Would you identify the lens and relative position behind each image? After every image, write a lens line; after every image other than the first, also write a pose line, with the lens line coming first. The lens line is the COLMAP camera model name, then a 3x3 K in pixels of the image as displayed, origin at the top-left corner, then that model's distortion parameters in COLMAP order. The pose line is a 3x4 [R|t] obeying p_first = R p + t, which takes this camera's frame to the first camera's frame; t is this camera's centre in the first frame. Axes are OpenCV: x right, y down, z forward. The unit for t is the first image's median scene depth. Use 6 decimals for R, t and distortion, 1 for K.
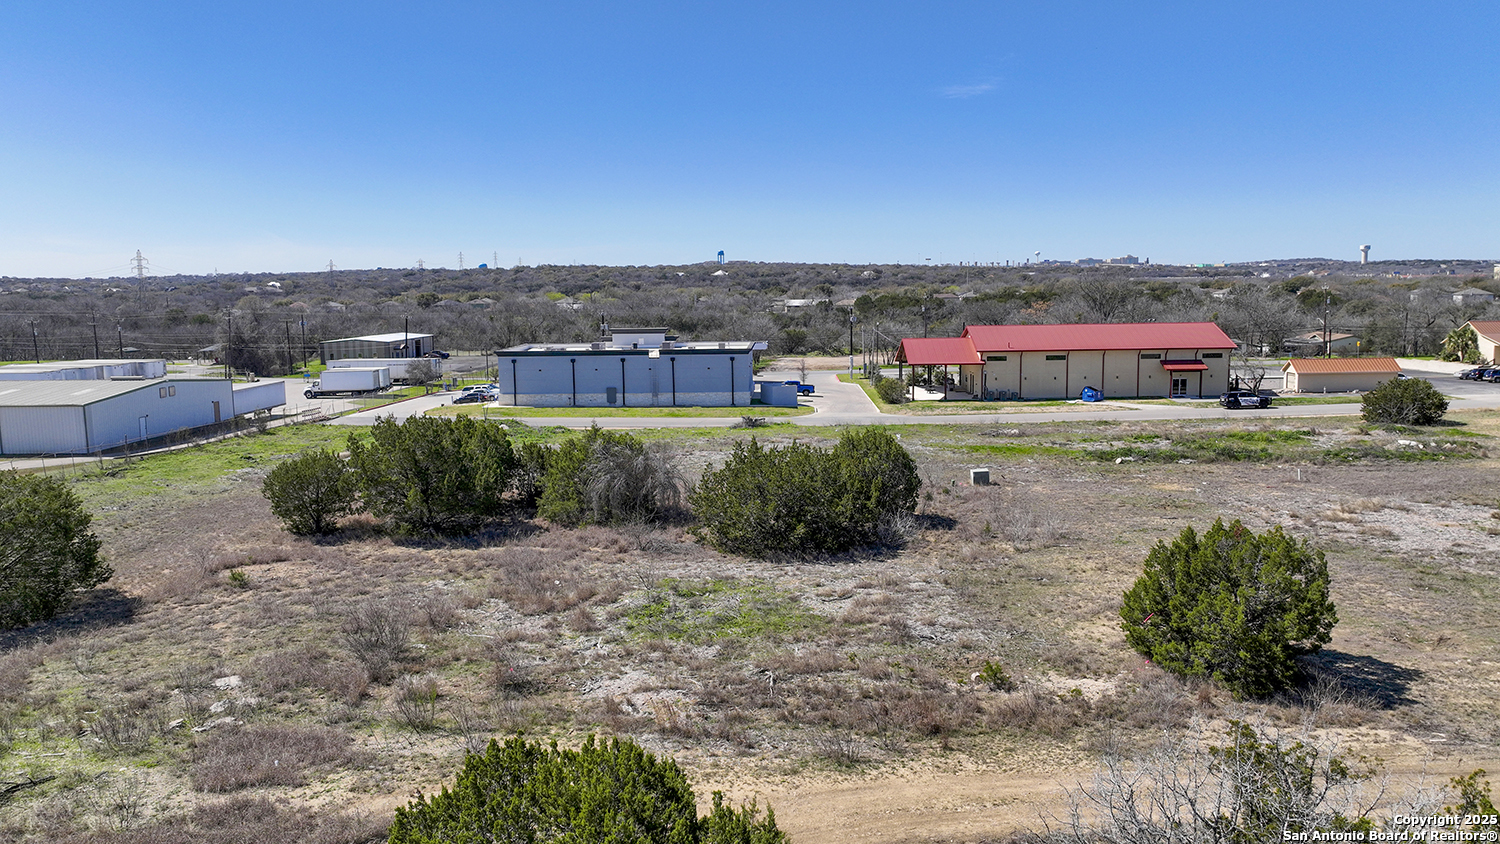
lens RADIAL K [[1068.6, 0, 752.8], [0, 1068.6, 417.9], [0, 0, 1]] dist [-0.001539, -0.002741]
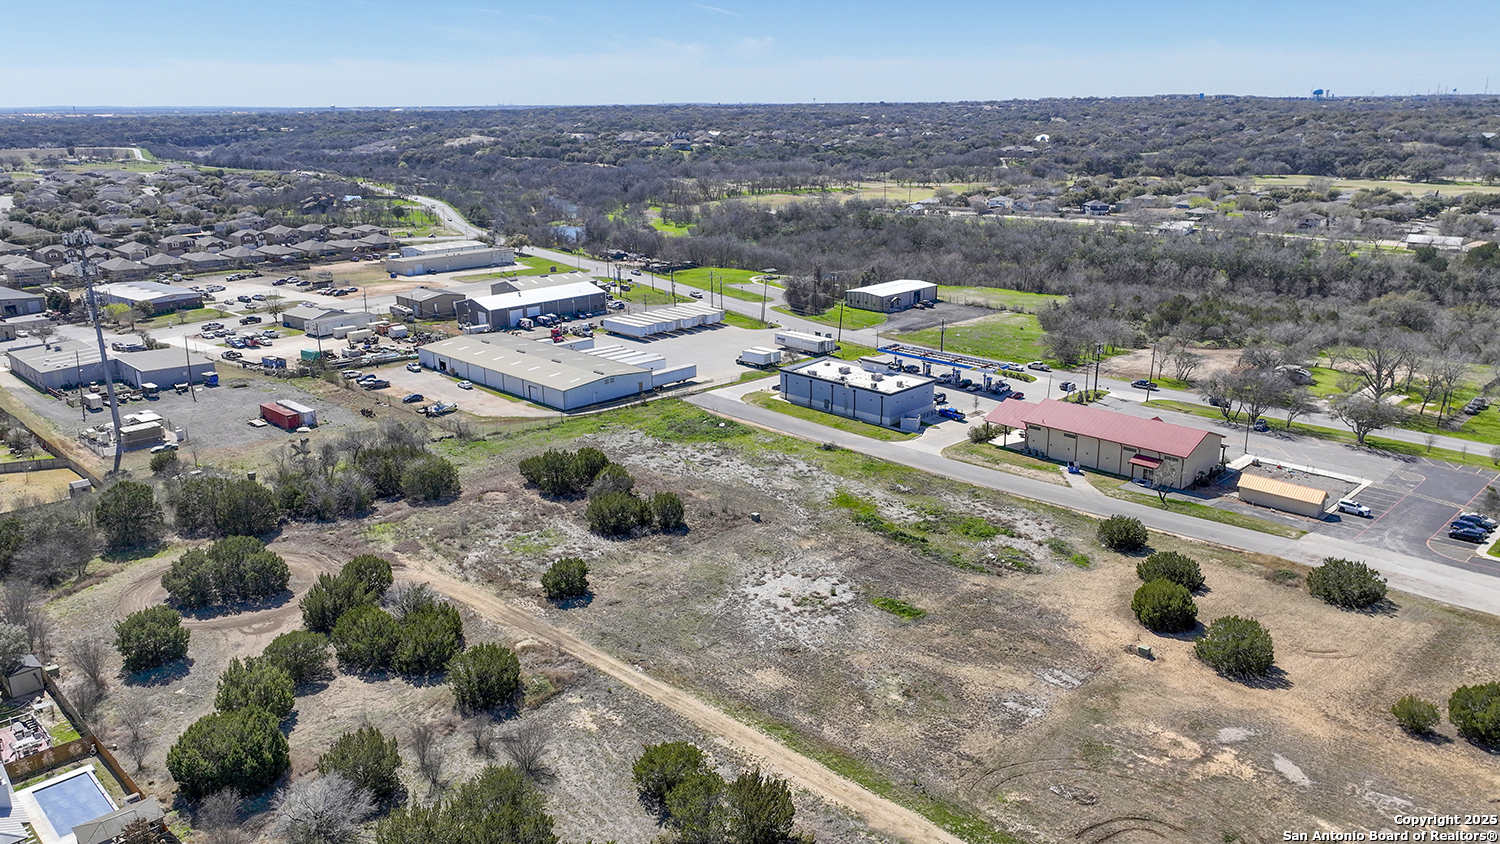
lens RADIAL K [[1082.8, 0, 757.7], [0, 1082.8, 417.1], [0, 0, 1]] dist [-0.001301, -0.001087]
pose [[0.737580, 0.200653, -0.644759, 1.206747], [-0.089459, 0.975451, 0.201229, -0.449008], [0.669307, -0.090743, 0.737423, -0.504788]]
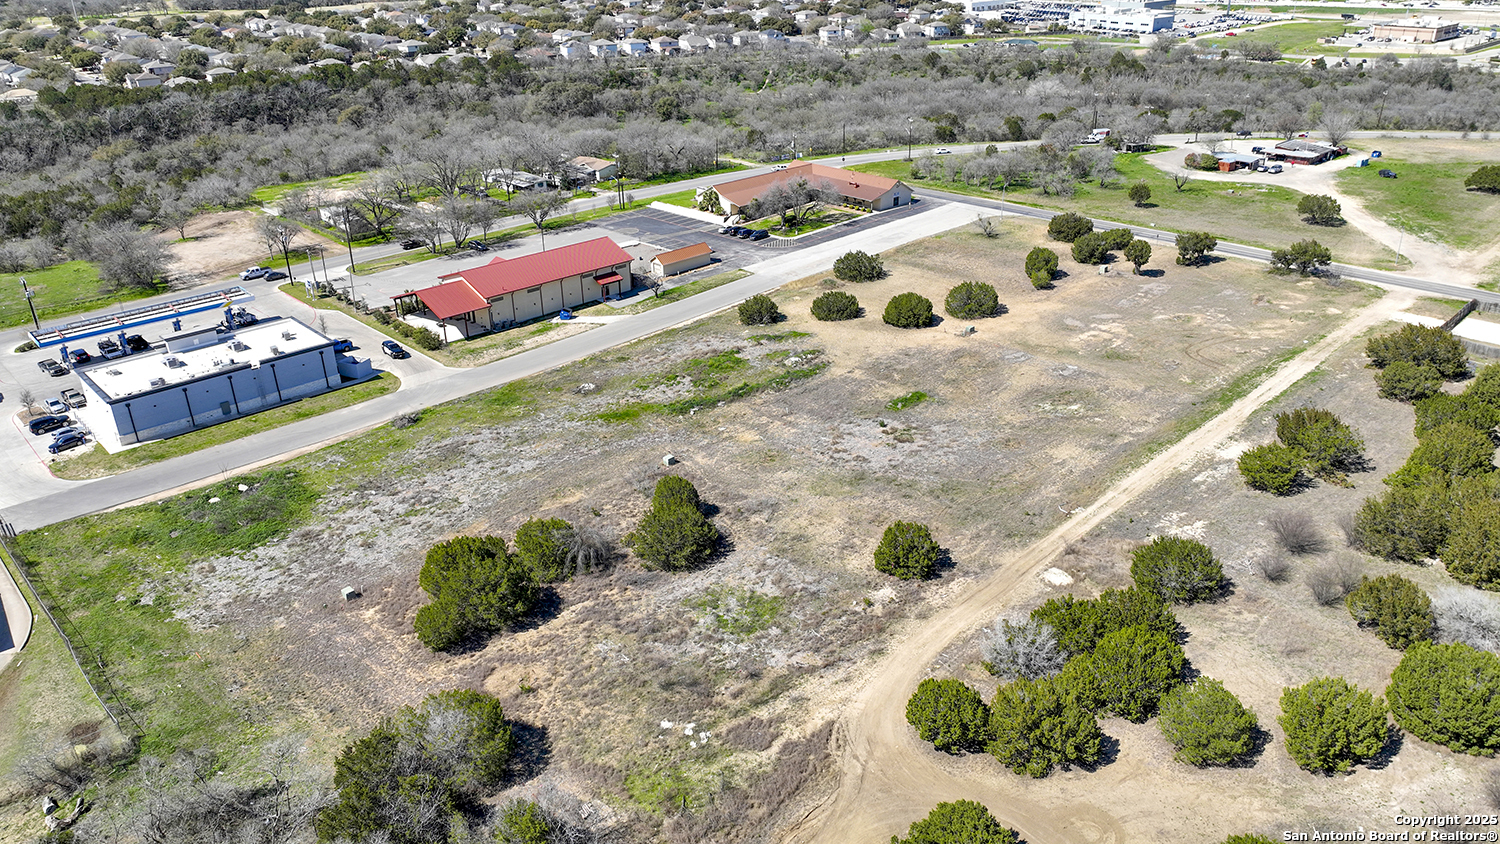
lens RADIAL K [[1068.6, 0, 752.8], [0, 1068.6, 417.9], [0, 0, 1]] dist [-0.001539, -0.002741]
pose [[0.700566, -0.297661, 0.648540, -0.629563], [0.090510, 0.938571, 0.333006, -0.448120], [-0.707824, -0.174593, 0.684472, -0.268518]]
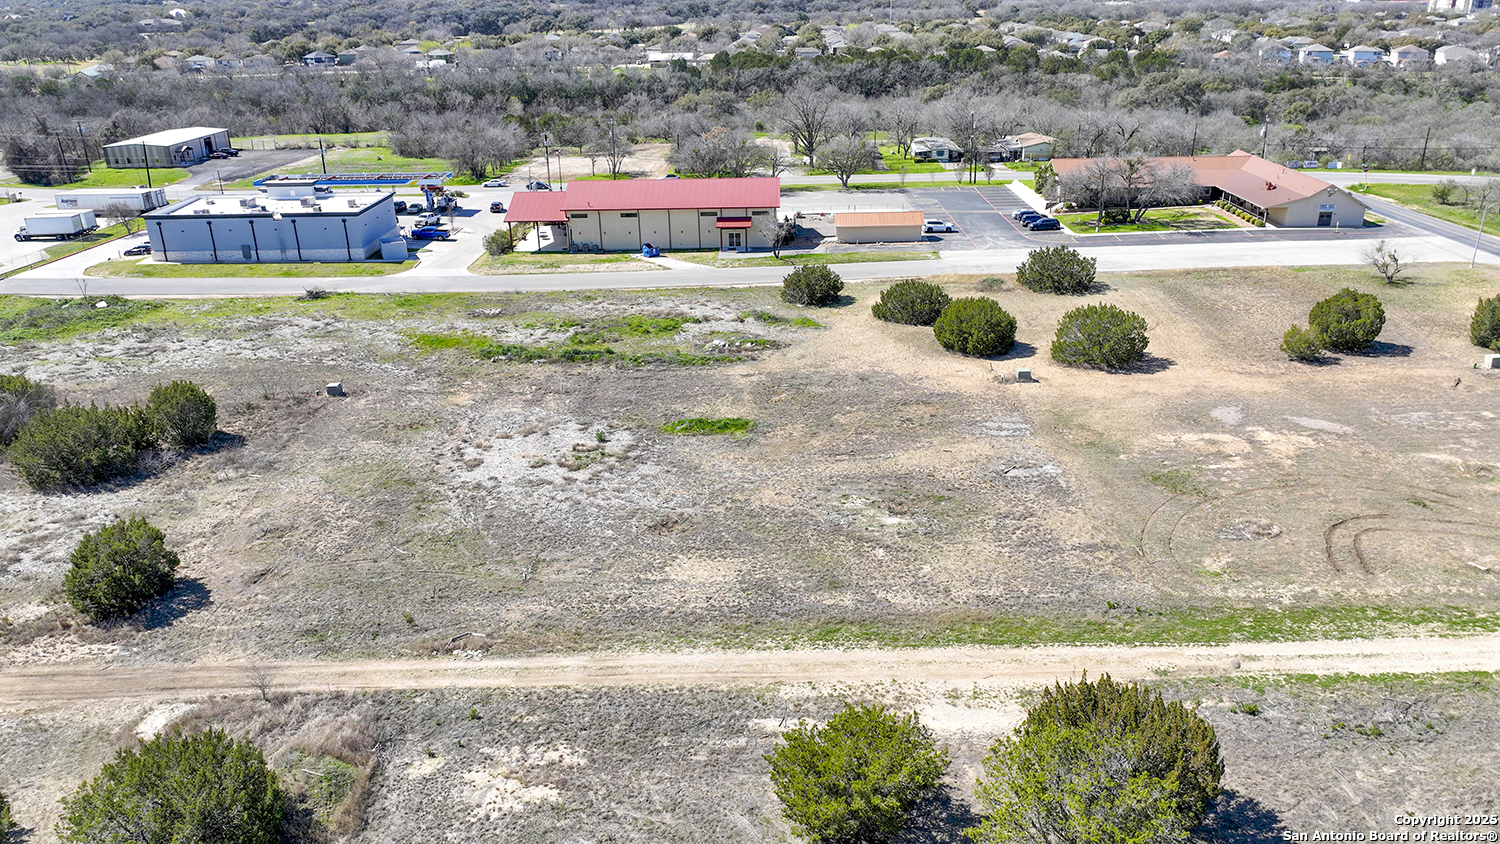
lens RADIAL K [[1068.6, 0, 752.8], [0, 1068.6, 417.9], [0, 0, 1]] dist [-0.001539, -0.002741]
pose [[0.999862, -0.009648, 0.013536, 0.524286], [0.005838, 0.966263, 0.257491, -0.185856], [-0.015564, -0.257377, 0.966186, -0.246446]]
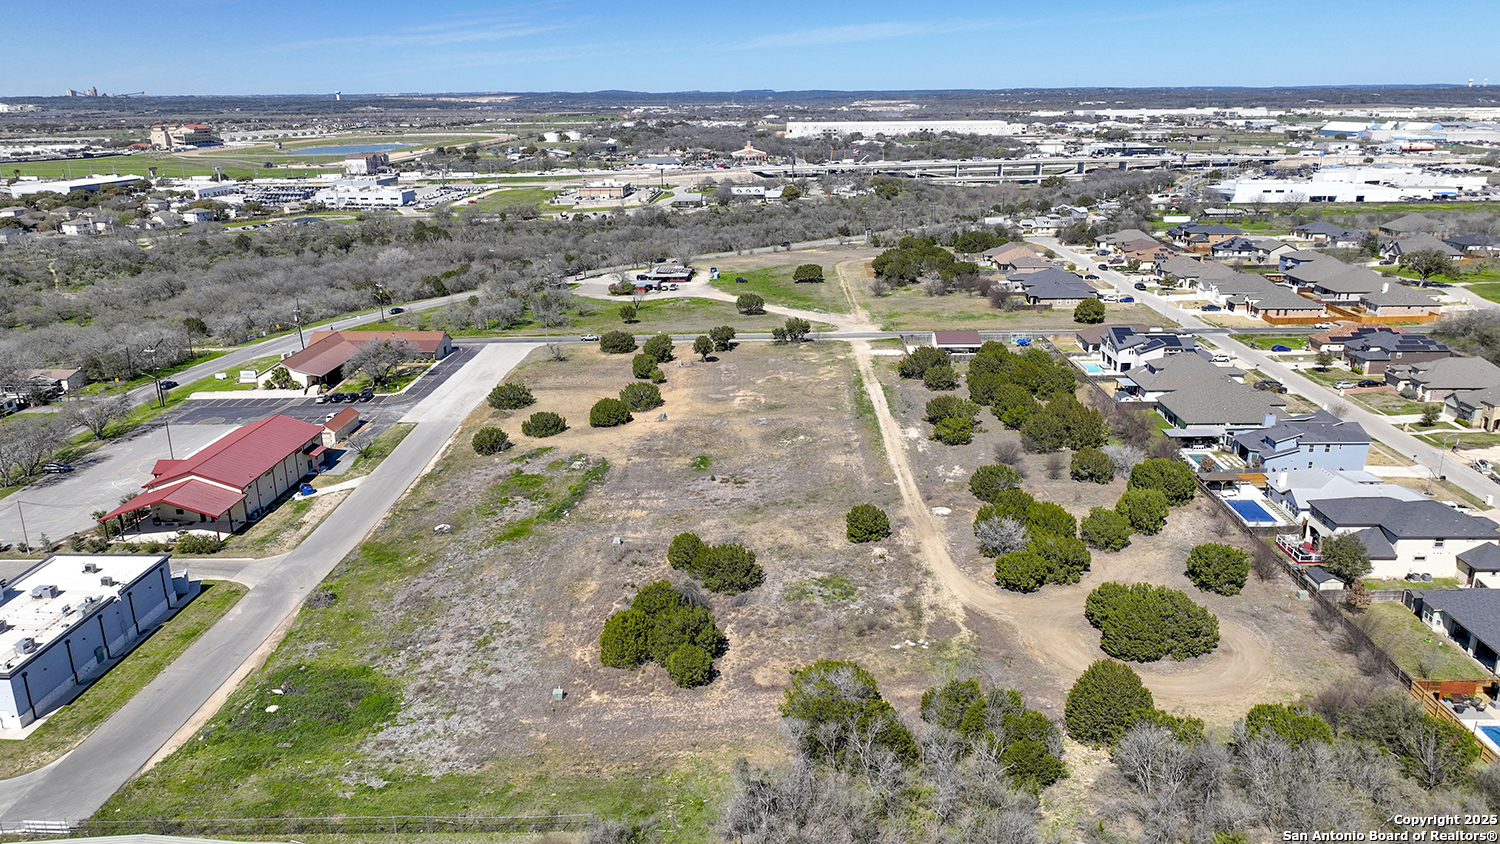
lens RADIAL K [[1068.6, 0, 752.8], [0, 1068.6, 417.9], [0, 0, 1]] dist [-0.001539, -0.002741]
pose [[-0.008284, -0.272794, 0.962037, -1.312099], [0.132043, 0.953347, 0.271466, -0.534719], [-0.991209, 0.129279, 0.028123, 0.451091]]
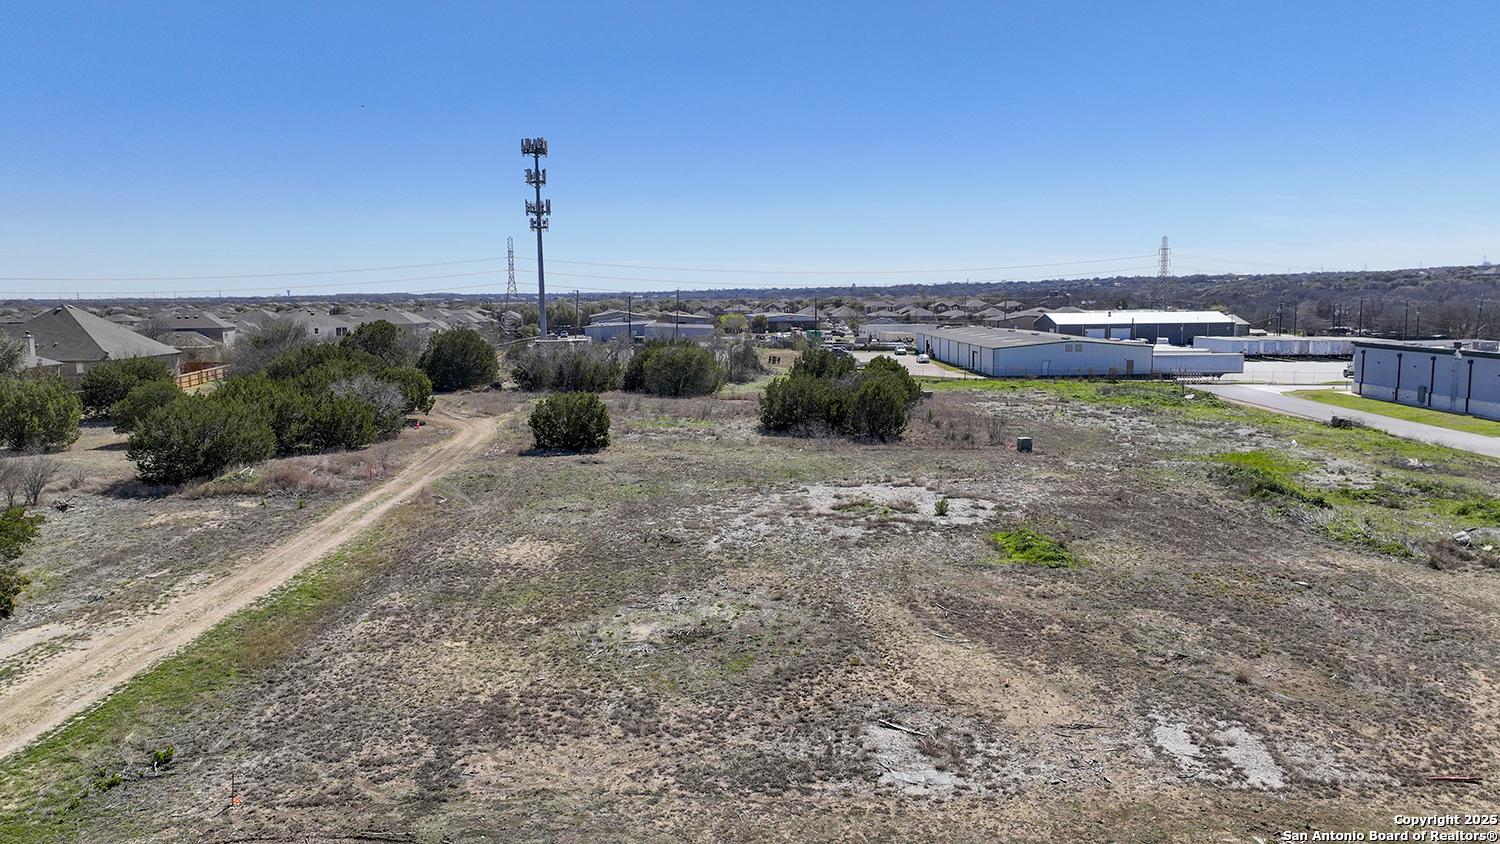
lens RADIAL K [[1068.6, 0, 752.8], [0, 1068.6, 417.9], [0, 0, 1]] dist [-0.001539, -0.002741]
pose [[0.068832, 0.132995, -0.988724, 1.001785], [-0.115518, 0.985470, 0.124515, -0.064822], [0.990918, 0.105644, 0.083195, 0.420462]]
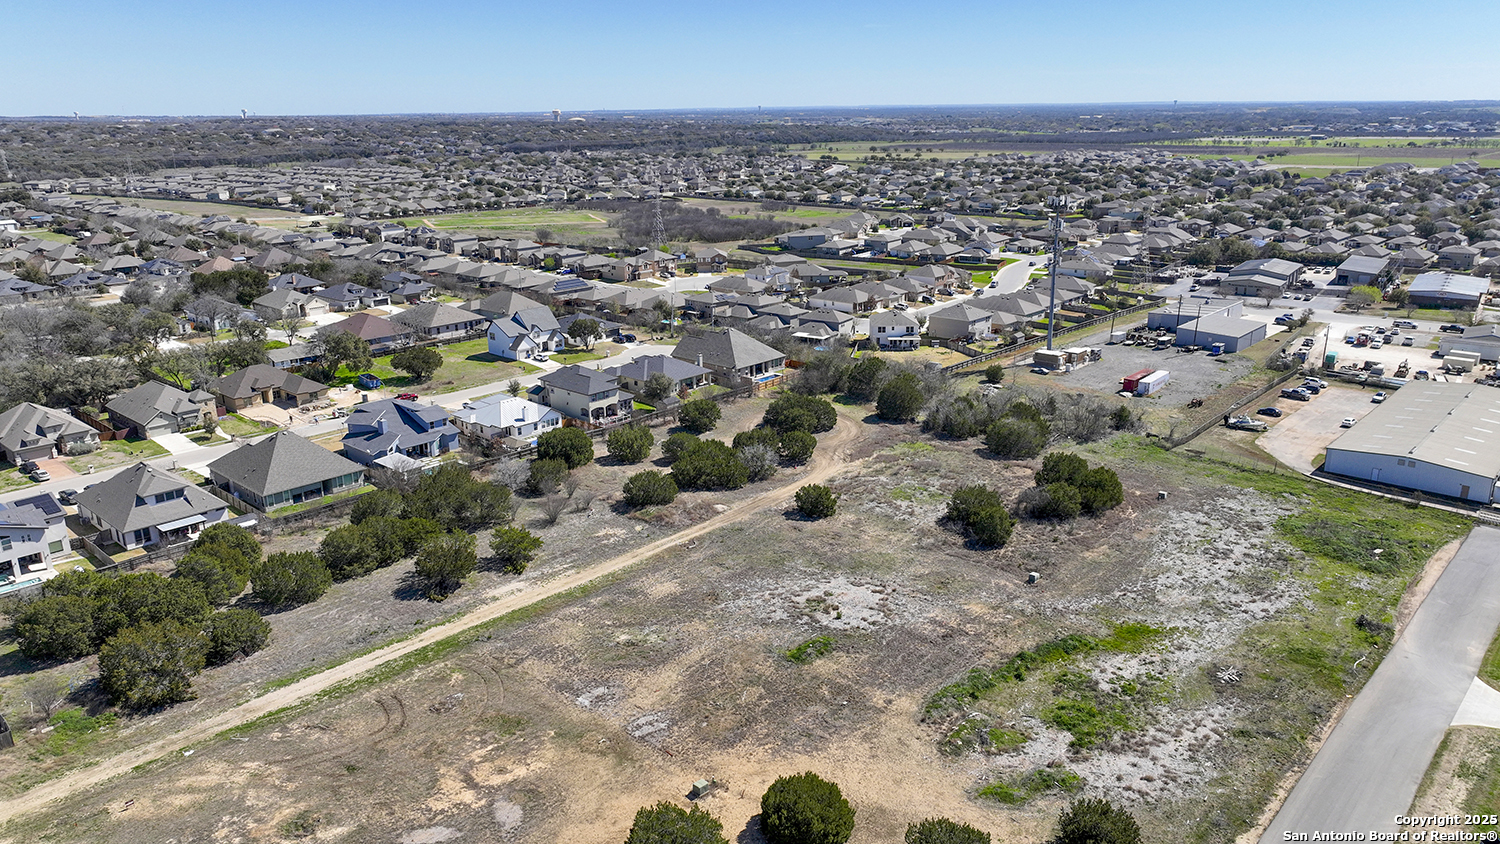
lens RADIAL K [[1068.6, 0, 752.8], [0, 1068.6, 417.9], [0, 0, 1]] dist [-0.001539, -0.002741]
pose [[-0.651264, 0.236581, -0.721030, 1.387780], [-0.070994, 0.926998, 0.368287, -0.662999], [0.755523, 0.291041, -0.586925, 1.213189]]
